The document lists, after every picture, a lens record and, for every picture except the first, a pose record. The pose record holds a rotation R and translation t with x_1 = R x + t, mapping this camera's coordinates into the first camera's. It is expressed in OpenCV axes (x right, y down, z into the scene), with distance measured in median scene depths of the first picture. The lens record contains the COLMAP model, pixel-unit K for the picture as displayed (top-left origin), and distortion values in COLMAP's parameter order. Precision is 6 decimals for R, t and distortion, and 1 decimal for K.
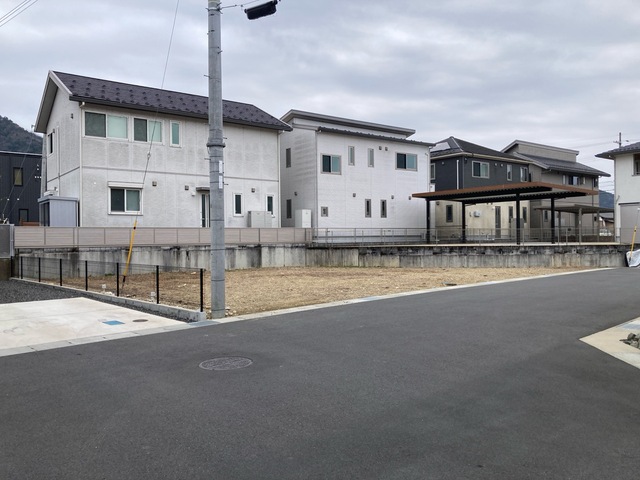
lens RADIAL K [[523.6, 0, 316.4], [0, 523.6, 241.2], [0, 0, 1]] dist [0.034796, -0.030762]
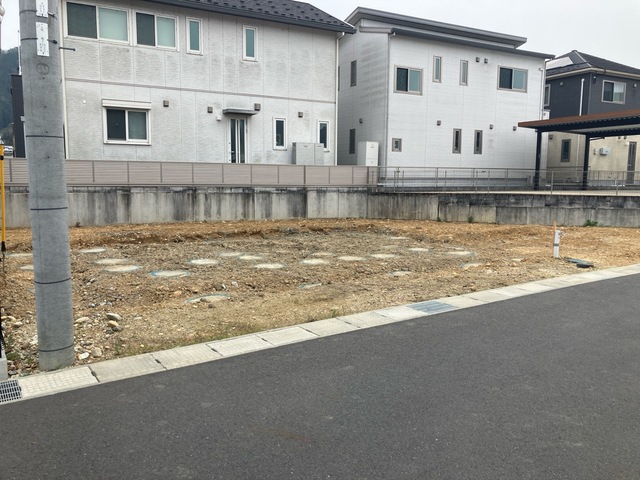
lens RADIAL K [[529.0, 0, 323.7], [0, 529.0, 244.9], [0, 0, 1]] dist [0.026524, -0.051468]
pose [[0.987699, 0.038336, -0.151593, 0.036062], [-0.019783, 0.992327, 0.122052, -0.004557], [0.155108, -0.117552, 0.980879, 0.233931]]
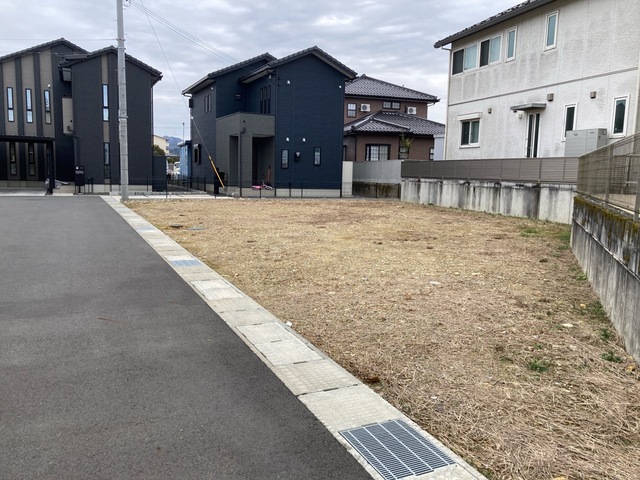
lens RADIAL K [[523.6, 0, 310.9], [0, 523.6, 230.7], [0, 0, 1]] dist [0.034796, -0.030762]
pose [[-0.330869, 0.108150, -0.937459, 0.585810], [-0.025262, 0.992040, 0.123362, -0.008578], [0.943338, 0.064498, -0.325504, 0.910936]]
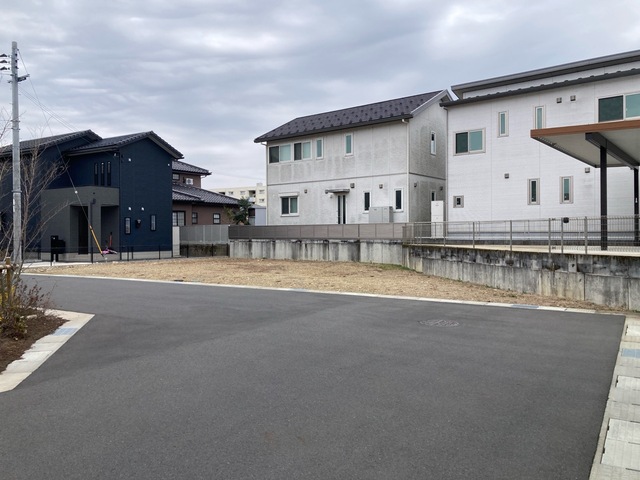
lens RADIAL K [[523.6, 0, 309.4], [0, 523.6, 239.9], [0, 0, 1]] dist [0.034796, -0.030762]
pose [[0.234205, 0.019705, -0.971988, 0.847697], [-0.002020, 0.999802, 0.019783, -0.013201], [0.972185, -0.002670, 0.234198, 0.633311]]
